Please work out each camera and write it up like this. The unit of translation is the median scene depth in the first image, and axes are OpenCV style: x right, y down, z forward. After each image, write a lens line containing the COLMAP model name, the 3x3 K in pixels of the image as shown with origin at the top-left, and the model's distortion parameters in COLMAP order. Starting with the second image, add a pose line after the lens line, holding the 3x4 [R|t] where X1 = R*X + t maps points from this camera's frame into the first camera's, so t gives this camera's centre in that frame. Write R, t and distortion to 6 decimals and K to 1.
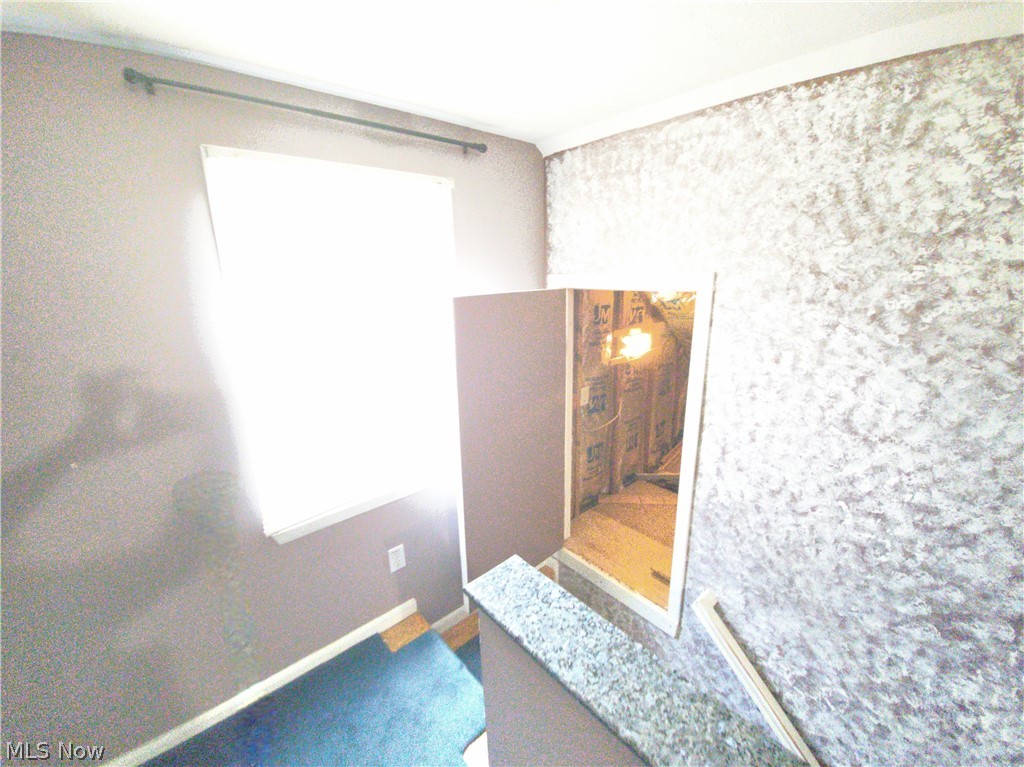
lens RADIAL K [[421.6, 0, 511.8], [0, 421.6, 384.4], [0, 0, 1]] dist [0.001317, 0.000080]
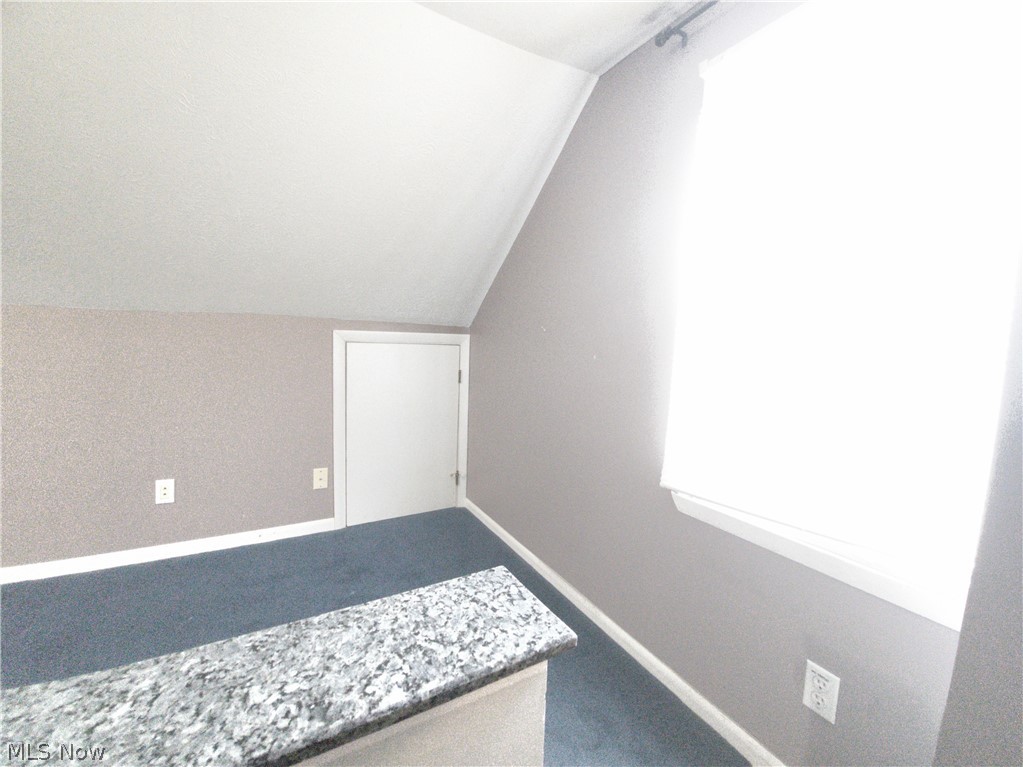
lens RADIAL K [[421.2, 0, 508.7], [0, 421.2, 385.1], [0, 0, 1]] dist [0.001317, 0.000080]
pose [[-0.208037, 0.111467, -0.971749, 0.324407], [-0.272432, 0.947569, 0.167016, 0.091196], [0.939416, 0.299481, -0.166762, 0.744114]]
